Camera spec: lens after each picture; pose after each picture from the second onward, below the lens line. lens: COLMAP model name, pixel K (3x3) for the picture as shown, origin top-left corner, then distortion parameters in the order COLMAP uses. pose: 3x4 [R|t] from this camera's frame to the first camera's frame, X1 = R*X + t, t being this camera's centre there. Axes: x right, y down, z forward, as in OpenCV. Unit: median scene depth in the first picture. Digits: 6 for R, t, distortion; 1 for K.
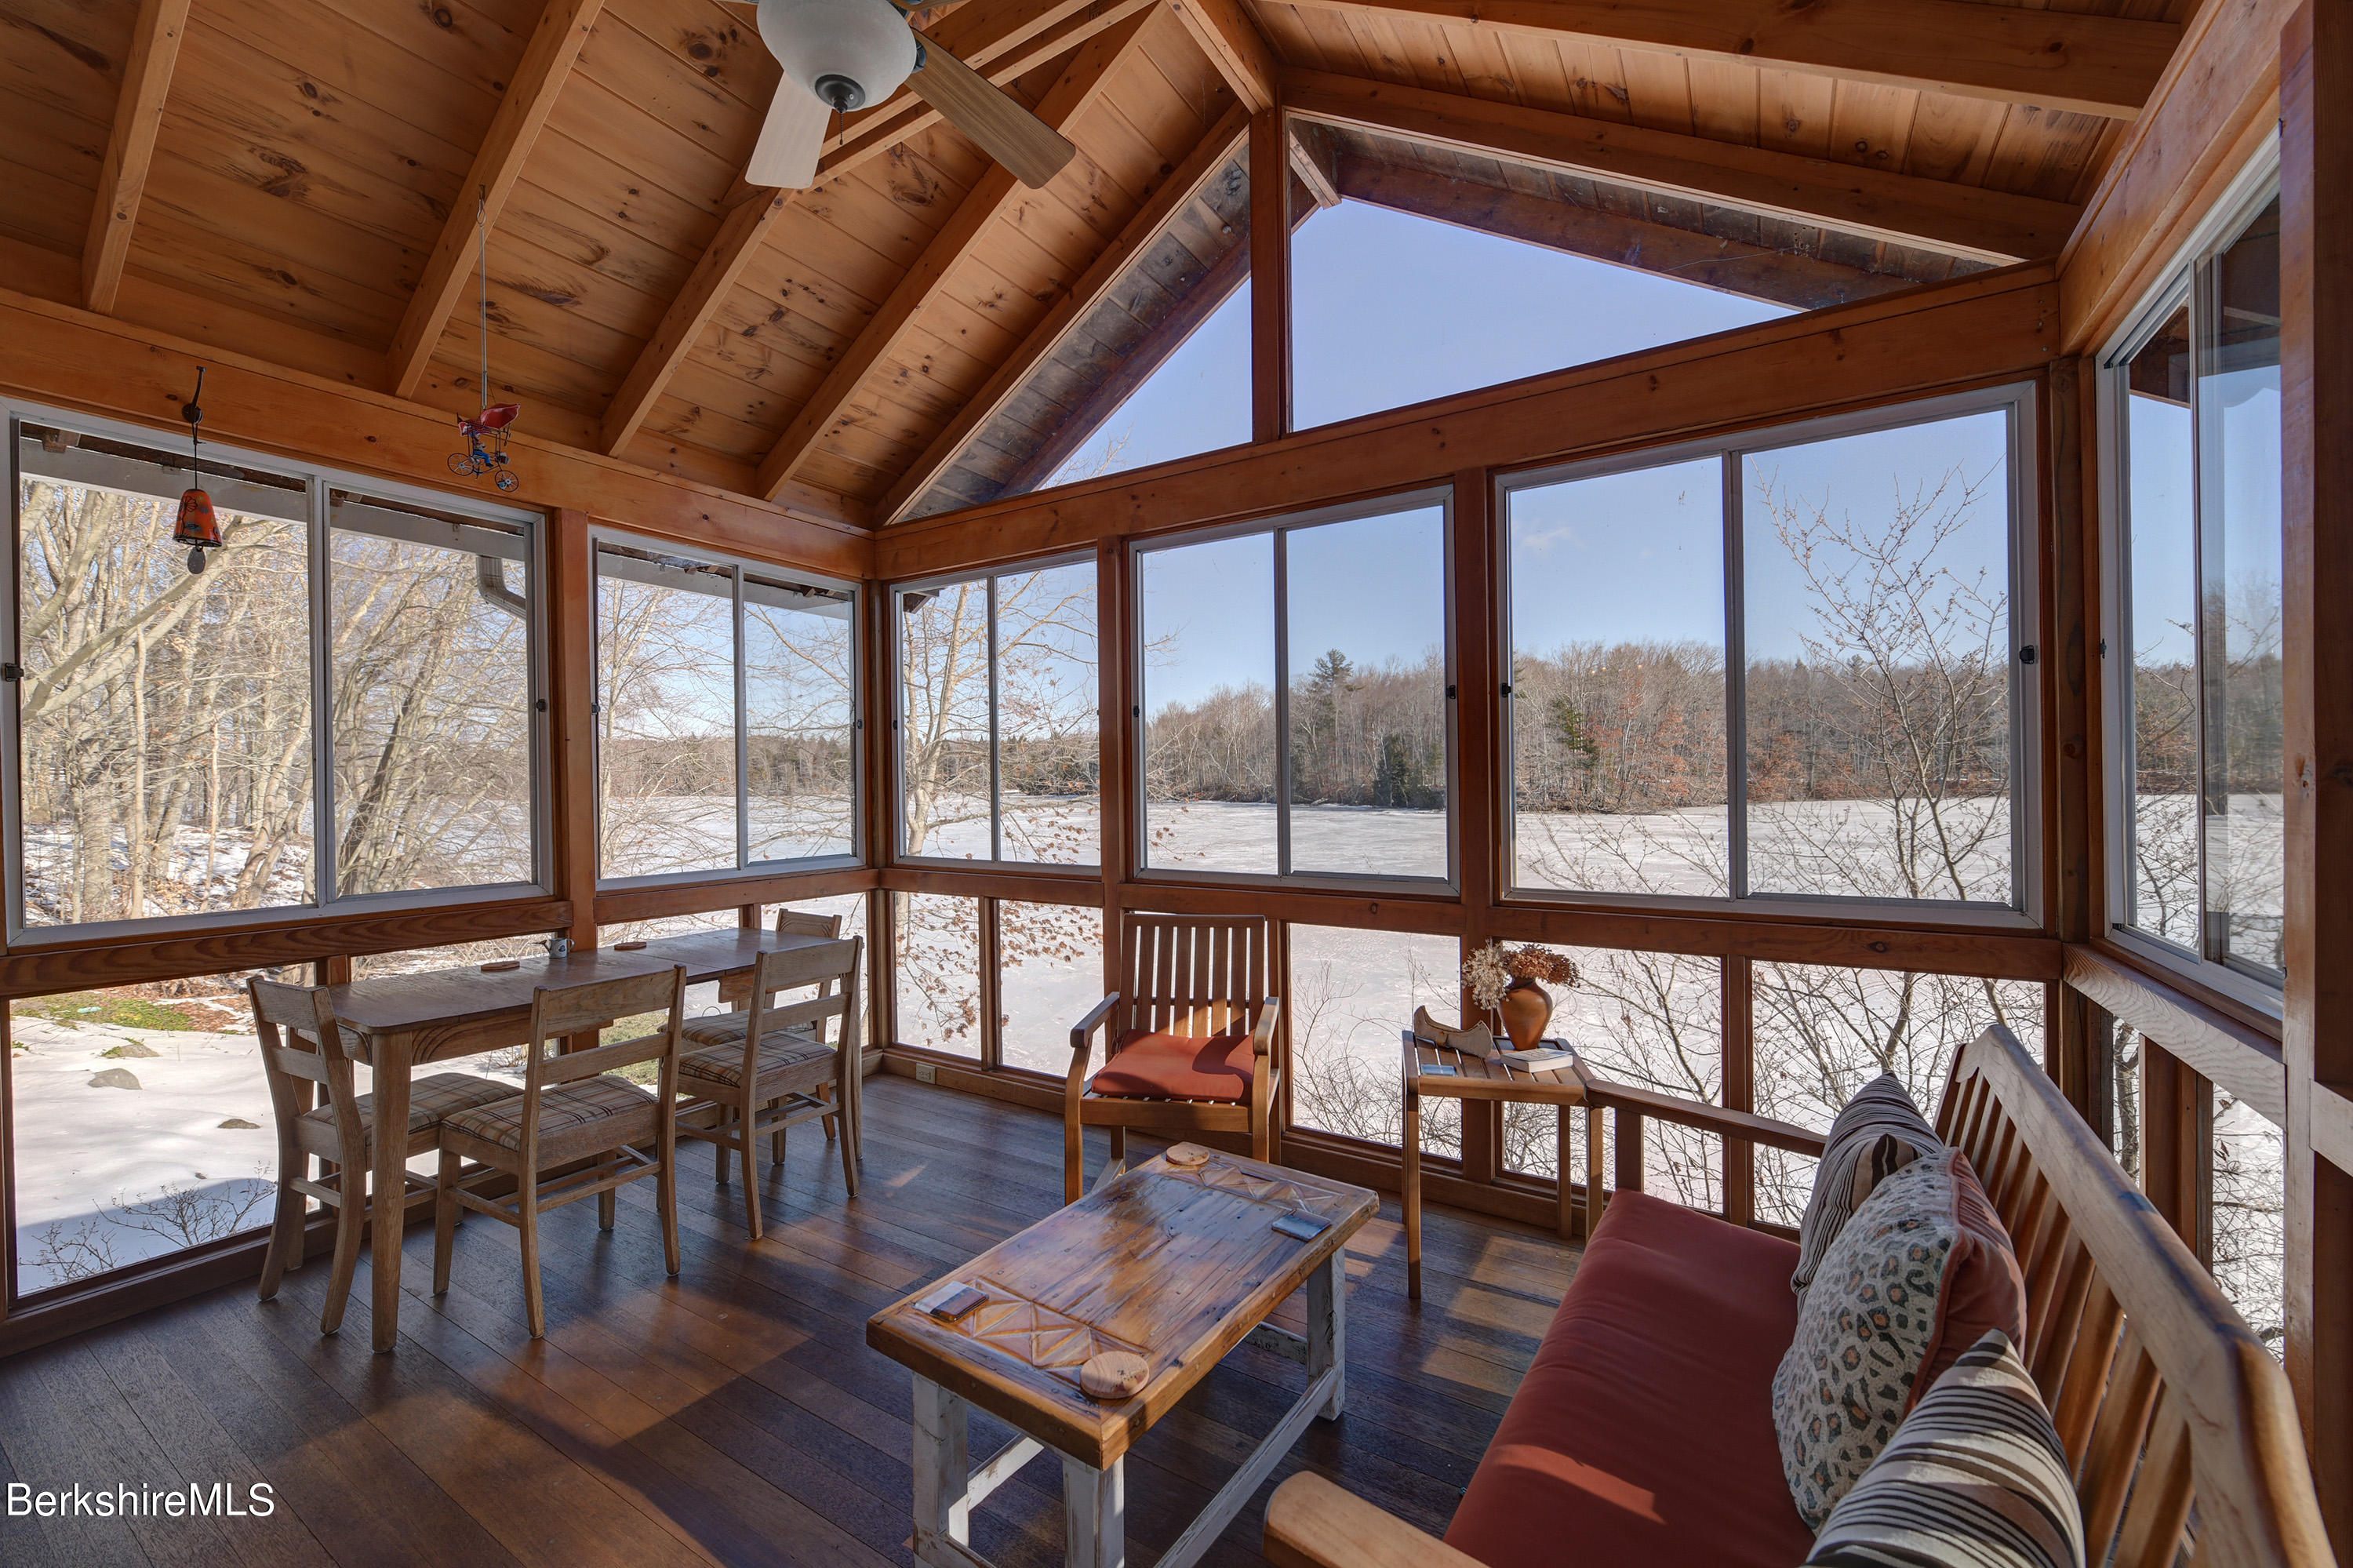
lens RADIAL K [[935.4, 0, 1177.5], [0, 935.4, 780.0], [0, 0, 1]] dist [0.001781, -0.002062]
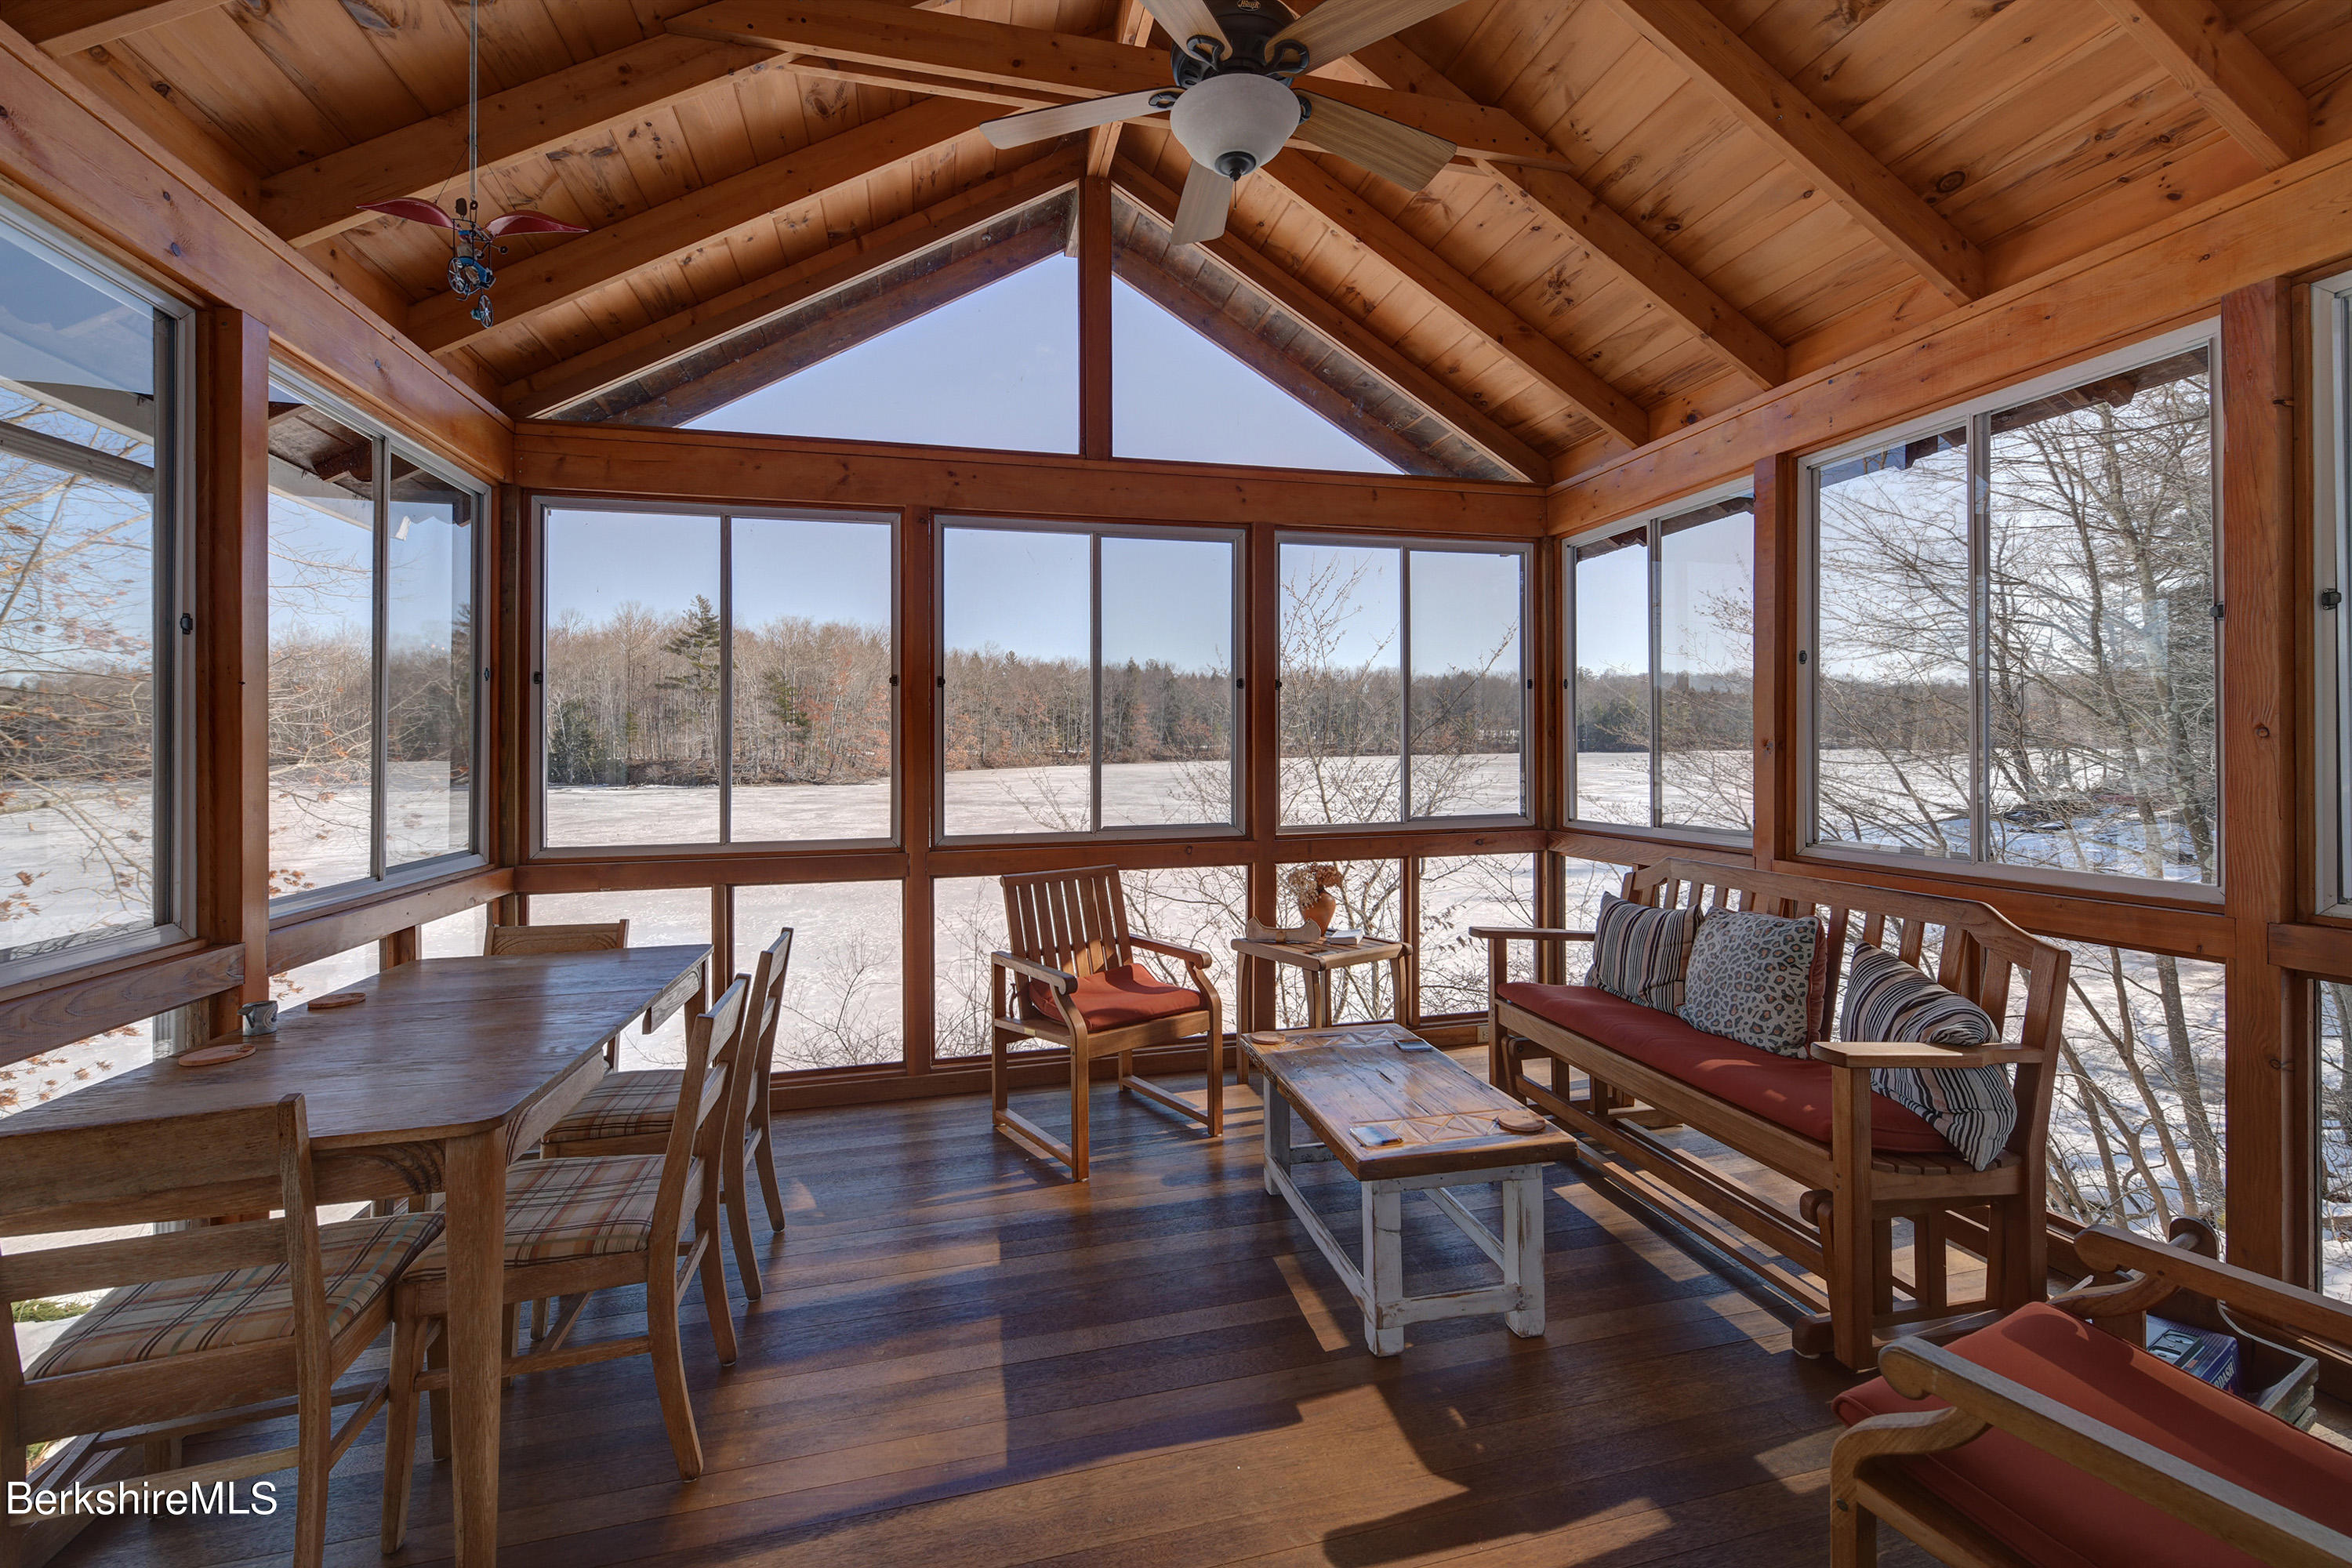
lens RADIAL K [[935.0, 0, 1159.4], [0, 935.0, 730.9], [0, 0, 1]] dist [0.001781, -0.002062]
pose [[0.696359, 0.014508, 0.717547, -0.668436], [0.001963, 0.999753, -0.022119, 0.003535], [-0.717691, 0.016811, 0.696159, 0.134658]]
